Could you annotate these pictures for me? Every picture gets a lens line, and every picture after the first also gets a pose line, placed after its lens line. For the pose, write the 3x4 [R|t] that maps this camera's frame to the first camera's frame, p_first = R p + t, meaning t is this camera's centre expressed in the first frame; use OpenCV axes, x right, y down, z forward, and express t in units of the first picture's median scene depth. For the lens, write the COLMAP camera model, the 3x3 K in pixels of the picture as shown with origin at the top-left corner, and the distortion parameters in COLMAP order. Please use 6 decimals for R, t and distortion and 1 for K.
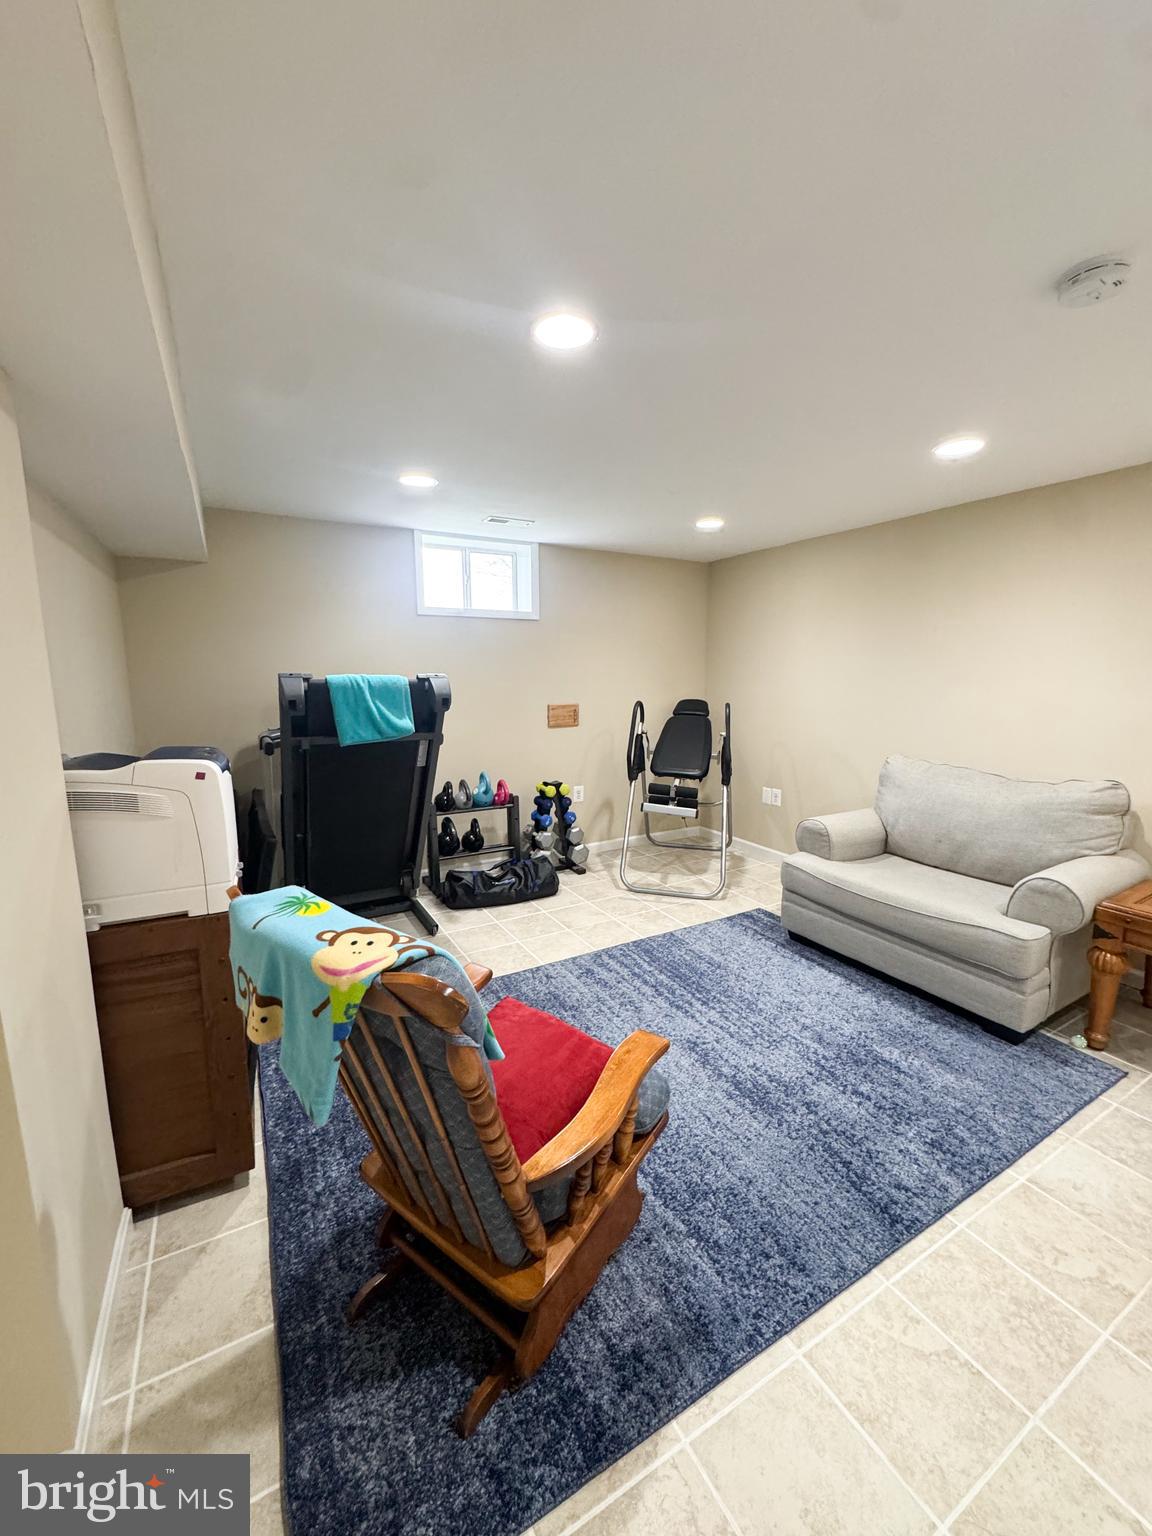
lens RADIAL K [[614.2, 0, 577.0], [0, 614.2, 767.8], [0, 0, 1]] dist [-0.003235, 0.000382]
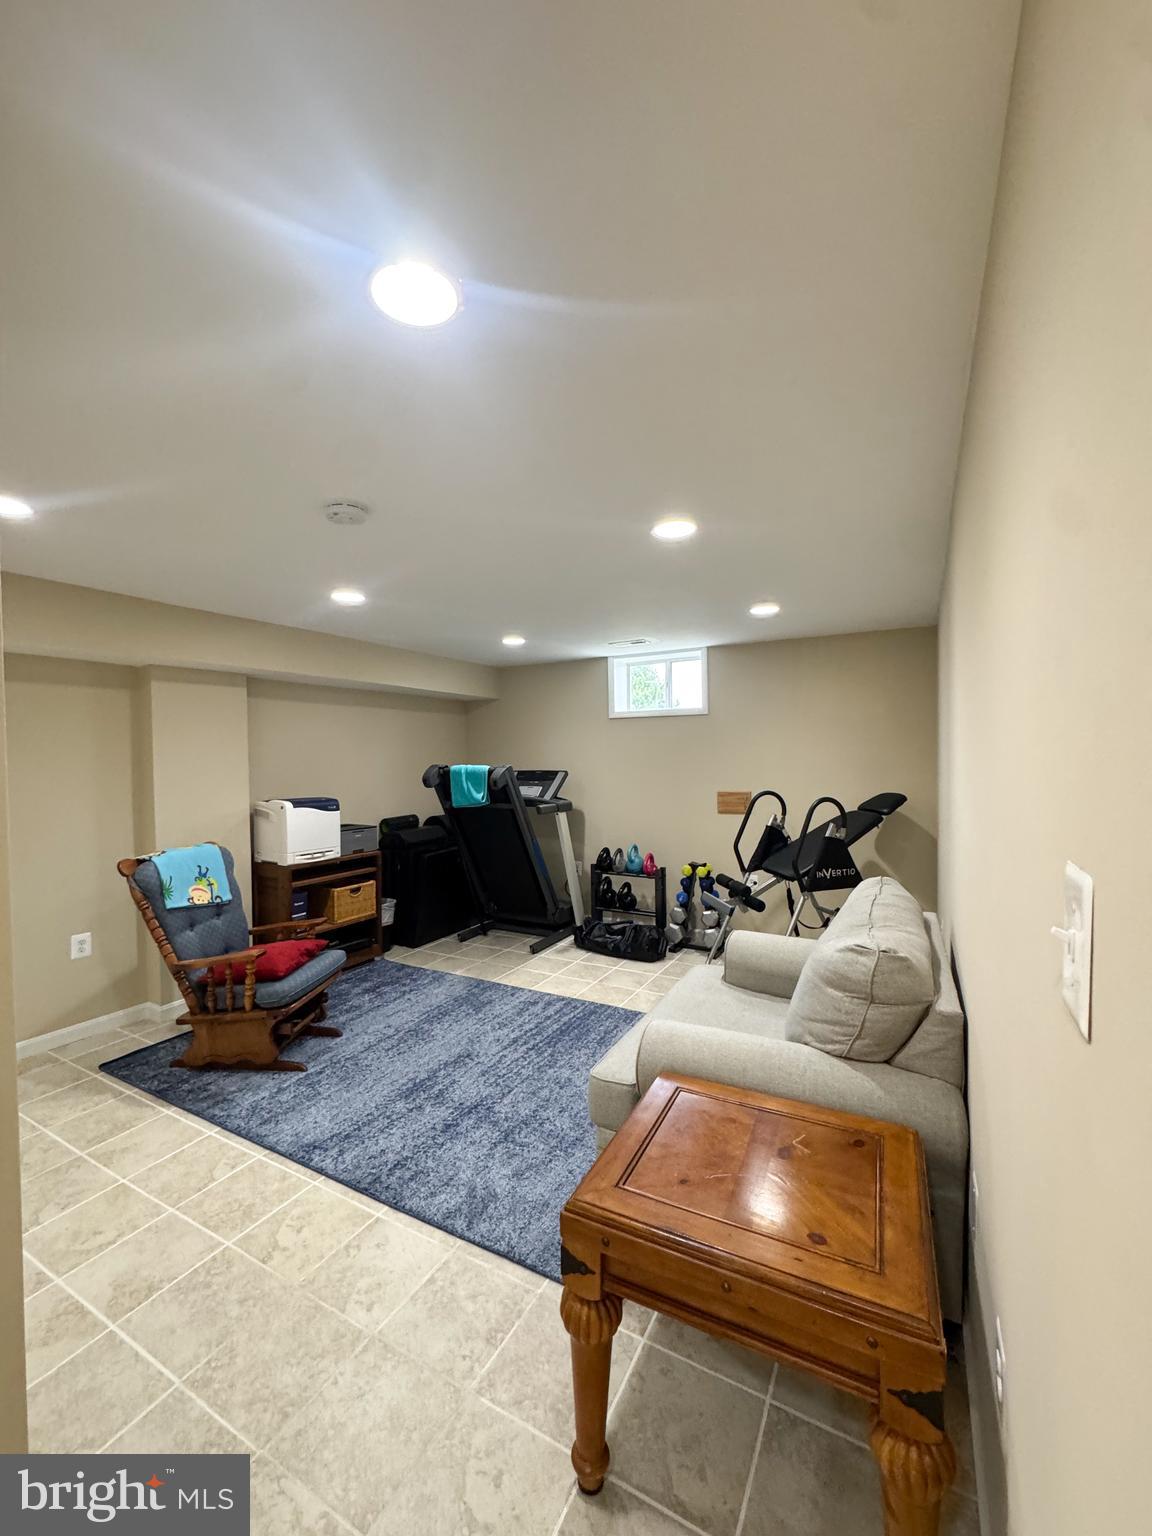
lens RADIAL K [[614.2, 0, 577.0], [0, 614.2, 767.8], [0, 0, 1]] dist [-0.003235, 0.000382]
pose [[0.528979, 0.010327, -0.848572, 1.062247], [-0.122073, 0.990453, -0.064044, -0.066616], [0.839809, 0.137466, 0.525190, 0.339716]]
